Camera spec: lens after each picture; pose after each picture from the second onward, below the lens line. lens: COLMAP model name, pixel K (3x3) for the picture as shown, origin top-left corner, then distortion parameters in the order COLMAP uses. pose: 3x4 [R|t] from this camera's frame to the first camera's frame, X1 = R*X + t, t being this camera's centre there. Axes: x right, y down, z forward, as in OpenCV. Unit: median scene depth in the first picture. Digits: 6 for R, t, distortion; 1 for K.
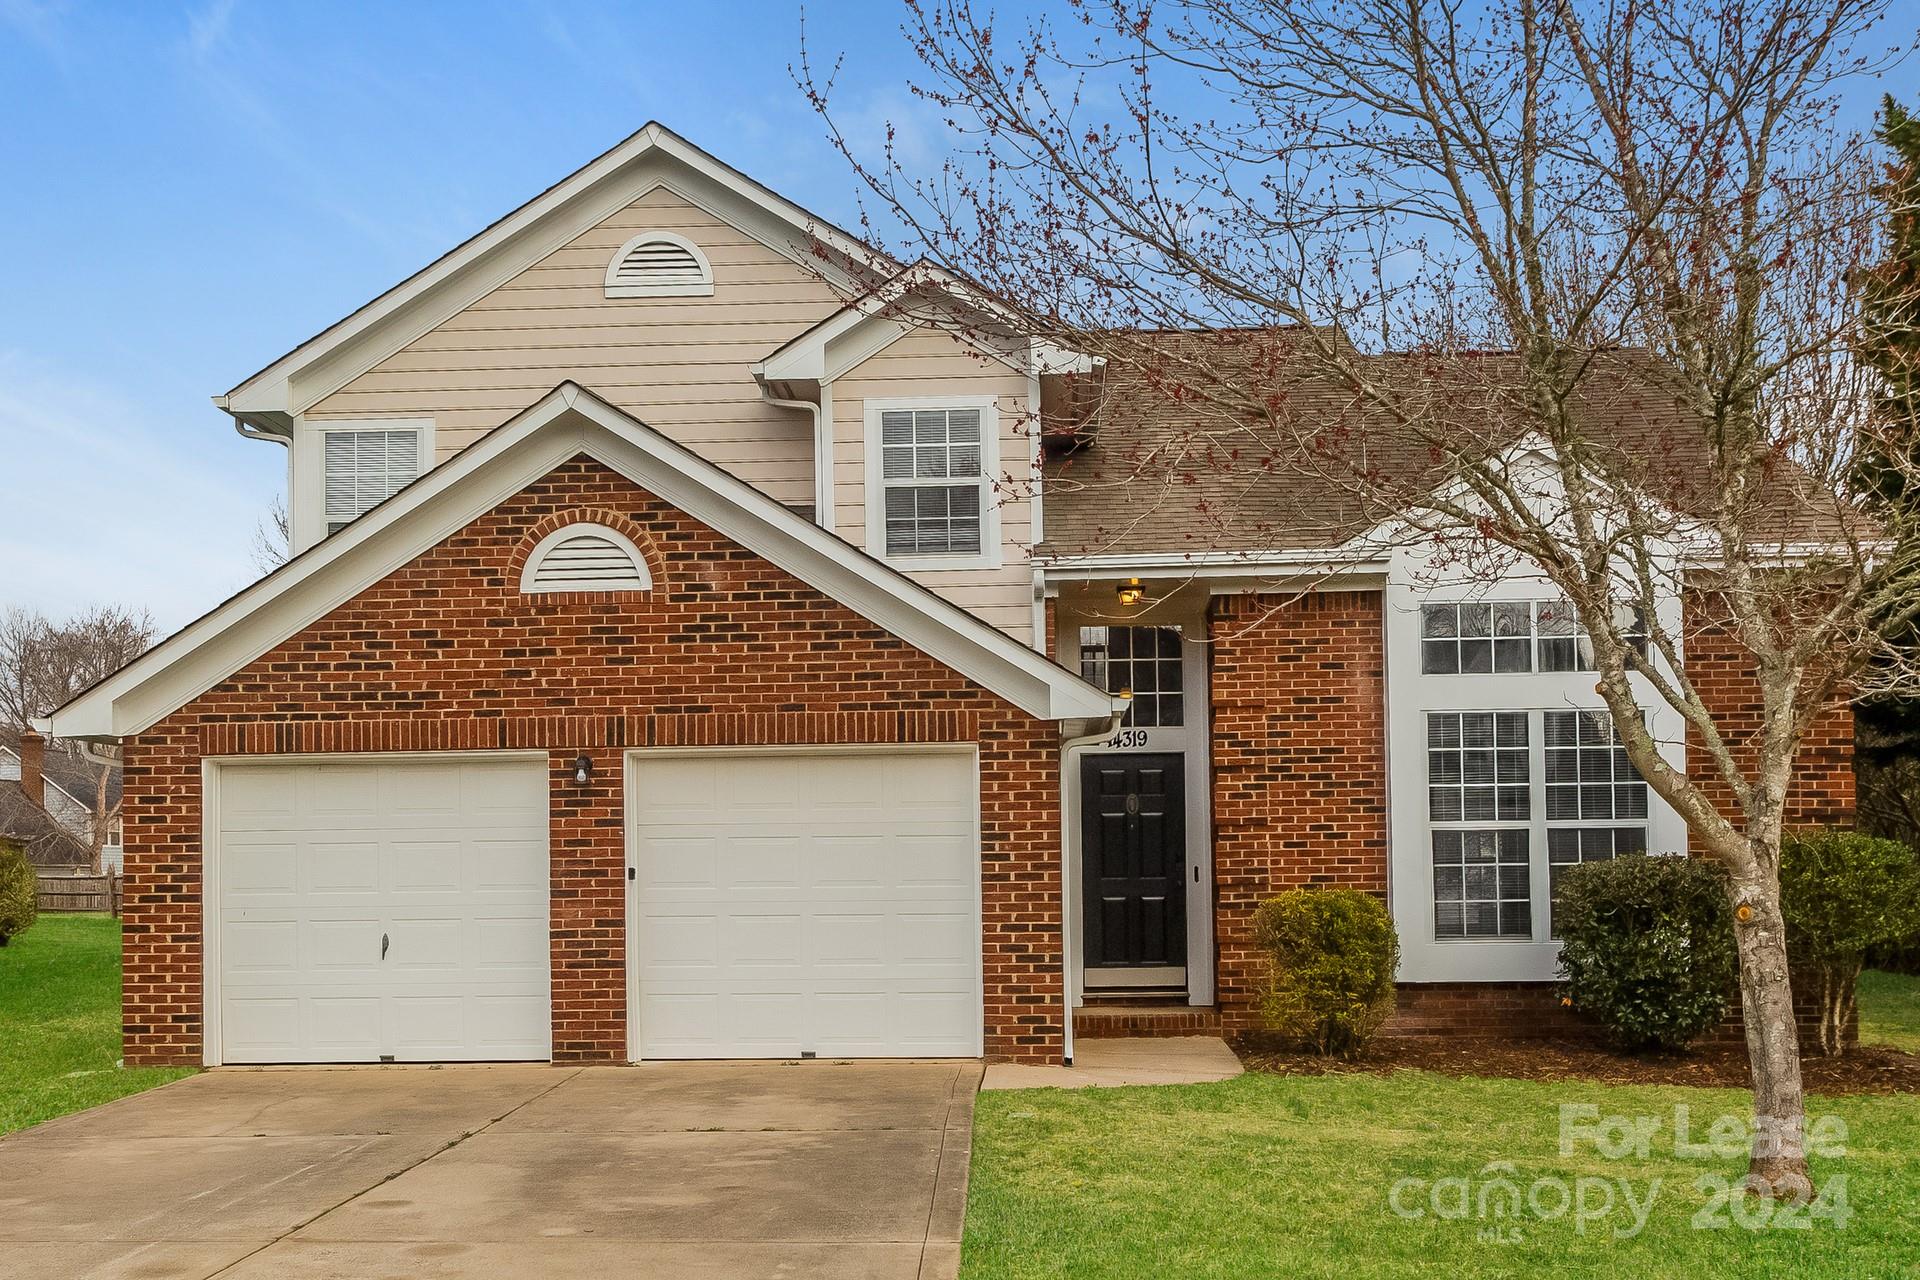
lens RADIAL K [[1673.5, 0, 961.1], [0, 1673.5, 646.8], [0, 0, 1]] dist [0.003308, -0.012792]
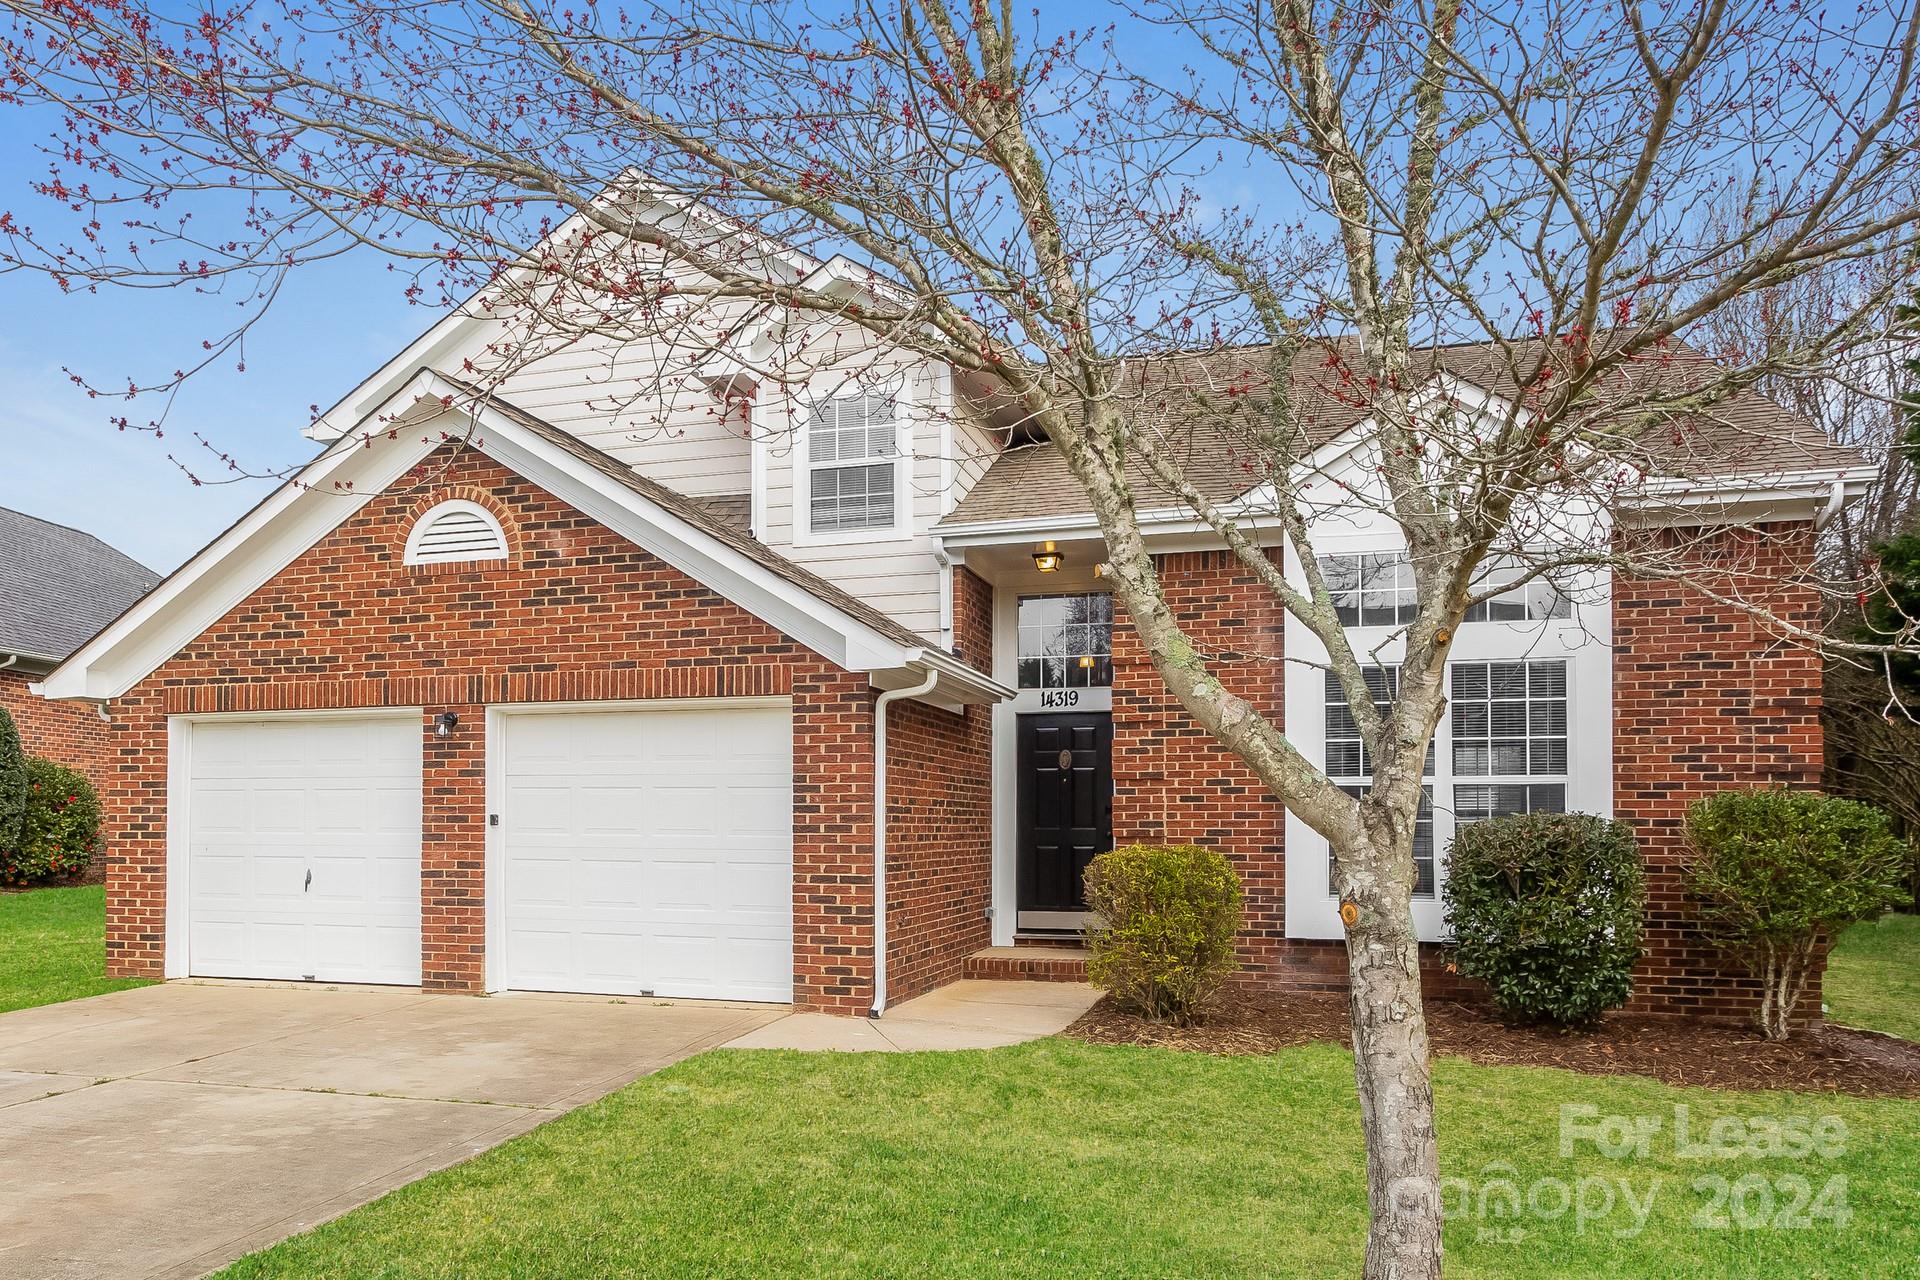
lens RADIAL K [[1180.0, 0, 941.7], [0, 1180.0, 692.6], [0, 0, 1]] dist [-0.013180, 0.009505]
pose [[0.972101, -0.011384, -0.234285, 0.264228], [0.018953, 0.999368, 0.030080, 0.035094], [0.233794, -0.033681, 0.971703, 0.324690]]
